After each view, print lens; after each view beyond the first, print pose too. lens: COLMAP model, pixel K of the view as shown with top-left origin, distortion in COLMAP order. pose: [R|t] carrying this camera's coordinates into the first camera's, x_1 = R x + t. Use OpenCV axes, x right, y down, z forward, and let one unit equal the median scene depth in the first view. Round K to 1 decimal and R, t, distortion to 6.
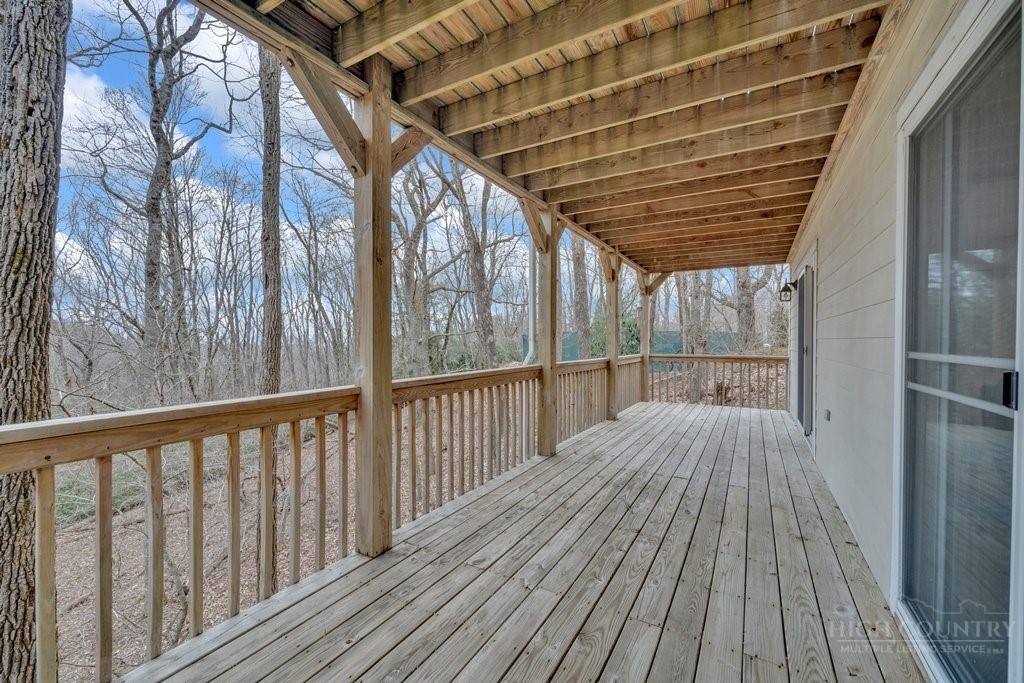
lens RADIAL K [[421.2, 0, 512.4], [0, 421.2, 343.1], [0, 0, 1]] dist [0.000162, 0.000051]
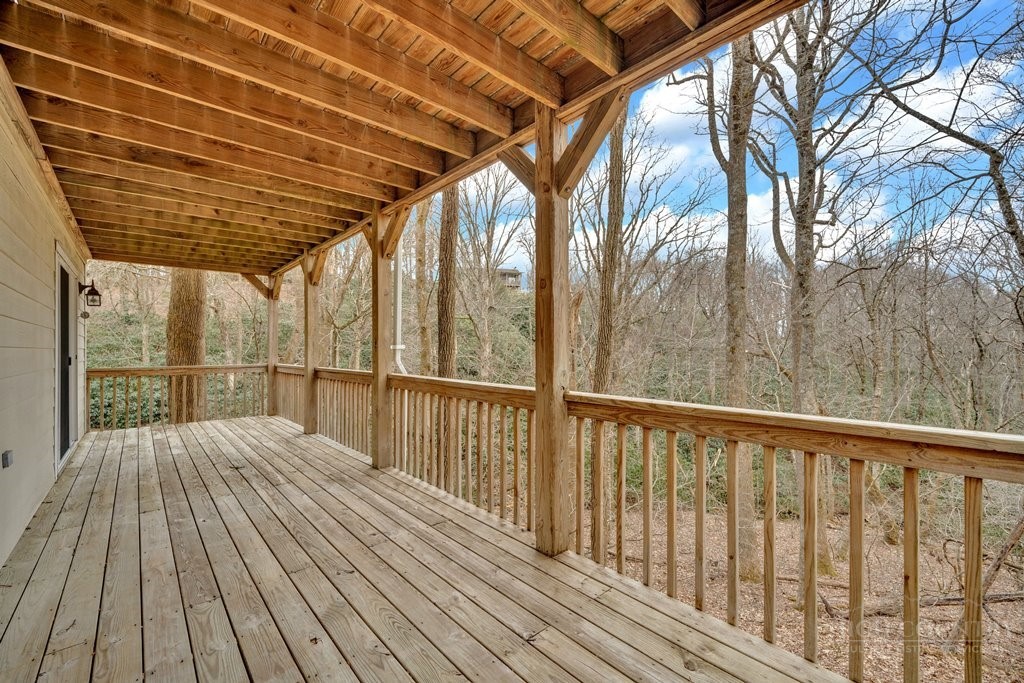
lens RADIAL K [[421.2, 0, 512.8], [0, 421.2, 346.6], [0, 0, 1]] dist [0.000162, 0.000051]
pose [[-0.313574, -0.006084, -0.949544, 1.093893], [-0.002417, 0.999981, -0.005609, -0.009063], [0.949561, 0.000536, -0.313583, 1.911739]]
